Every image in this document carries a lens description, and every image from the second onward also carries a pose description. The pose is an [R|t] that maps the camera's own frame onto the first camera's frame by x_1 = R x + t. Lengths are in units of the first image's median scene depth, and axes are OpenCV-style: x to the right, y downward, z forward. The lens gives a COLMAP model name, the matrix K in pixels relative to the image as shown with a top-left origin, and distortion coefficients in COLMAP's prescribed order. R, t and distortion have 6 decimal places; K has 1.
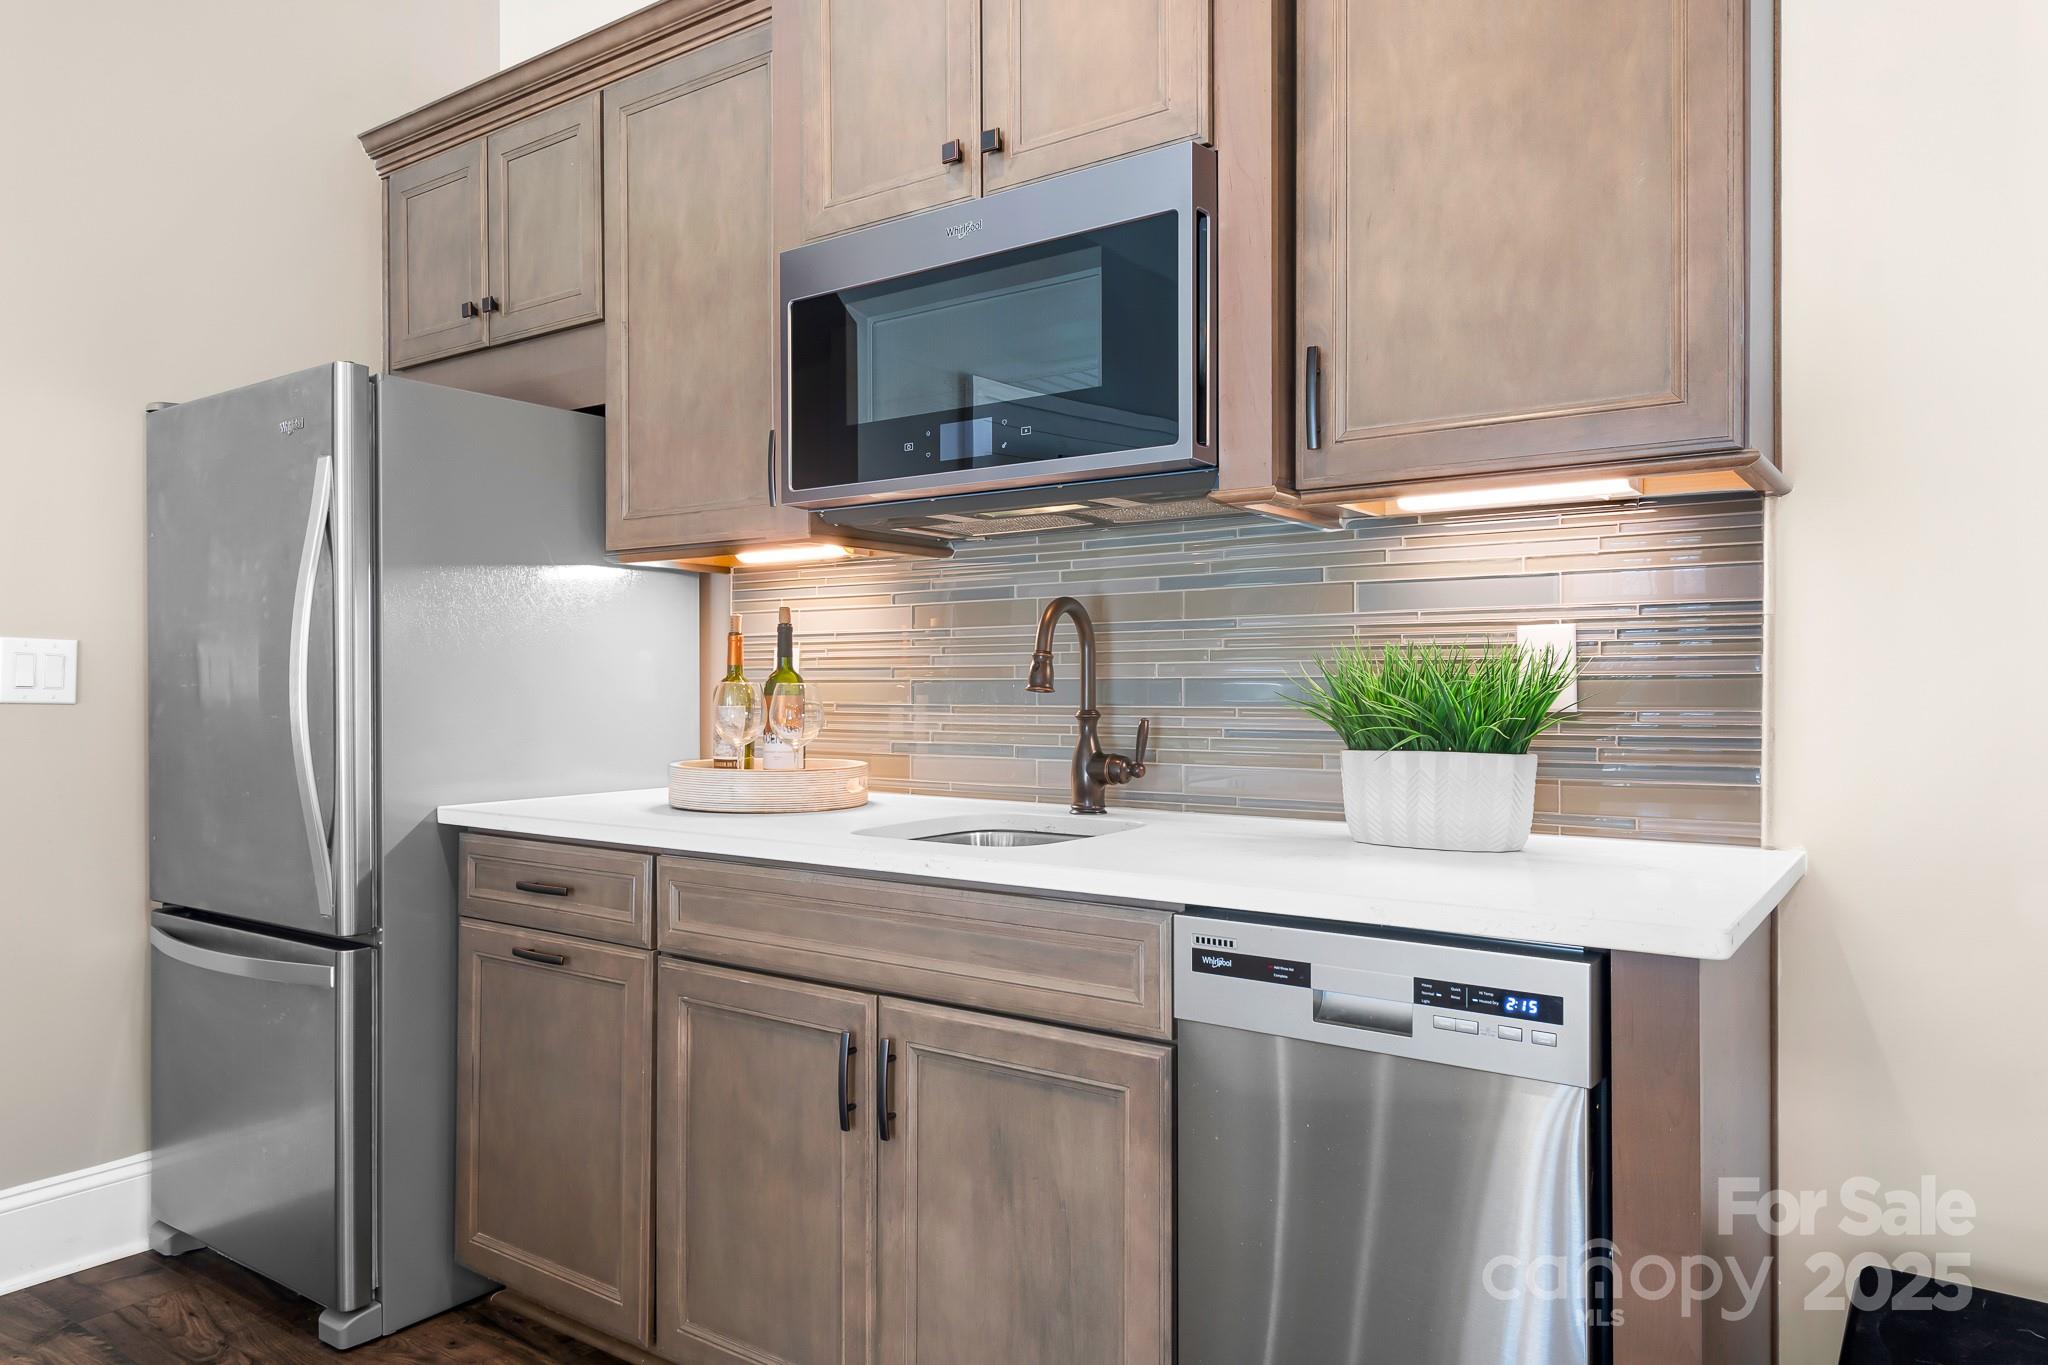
lens RADIAL K [[1345.8, 0, 1023.8], [0, 1345.8, 686.7], [0, 0, 1]] dist [-0.000265, 0.000169]
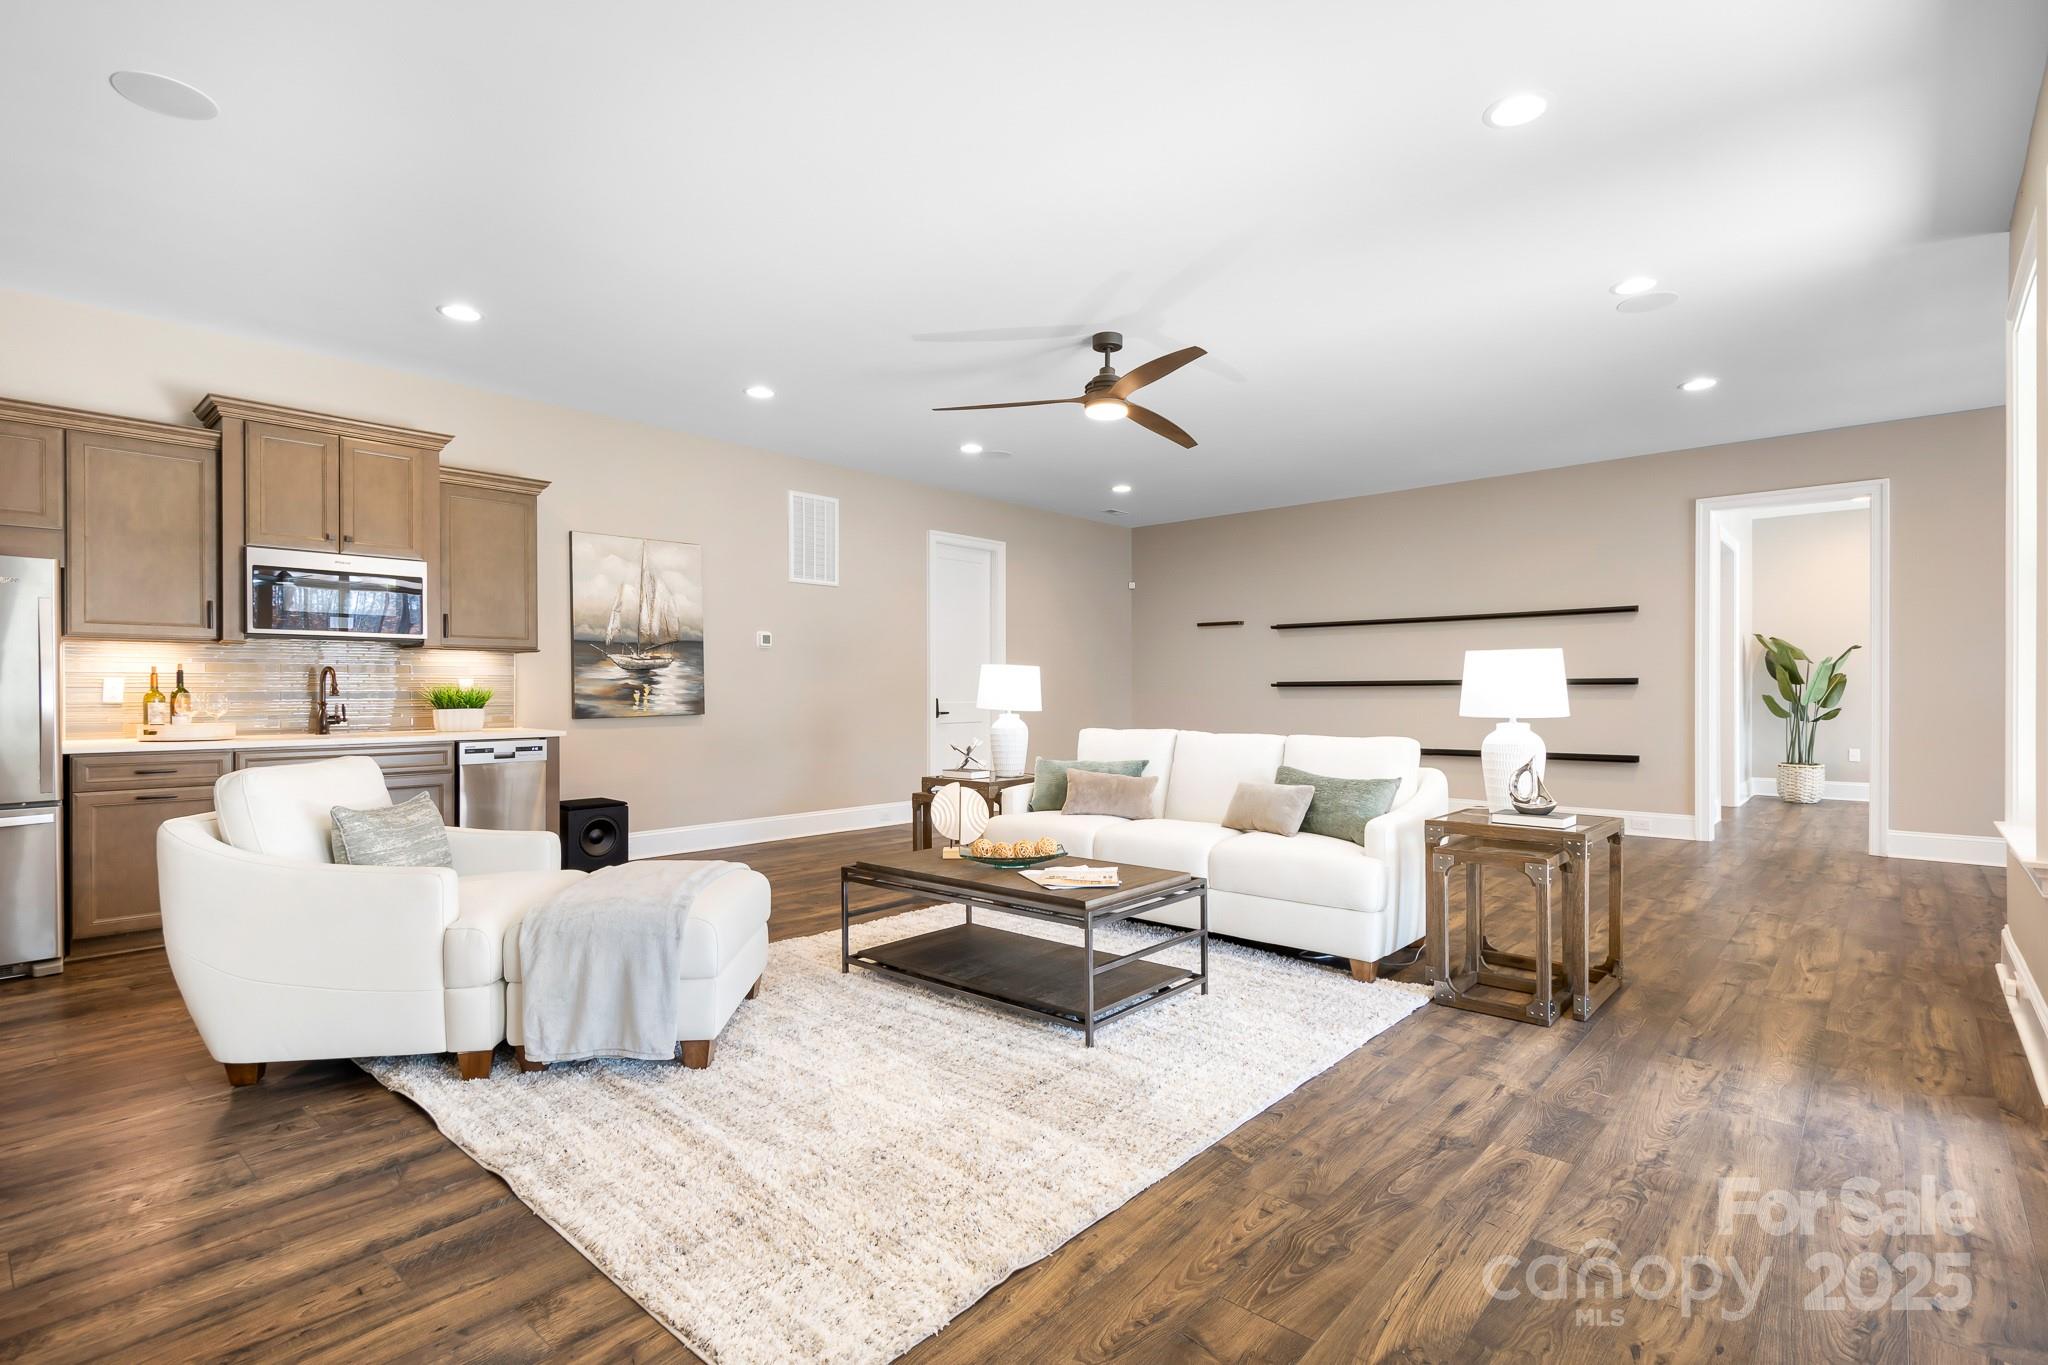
lens RADIAL K [[955.6, 0, 1029.1], [0, 955.6, 683.1], [0, 0, 1]] dist [-0.003673, -0.000704]
pose [[0.117735, -0.001749, 0.993044, -2.041365], [-0.000228, 0.999998, 0.001789, -0.030000], [-0.993045, -0.000437, 0.117734, -0.937415]]
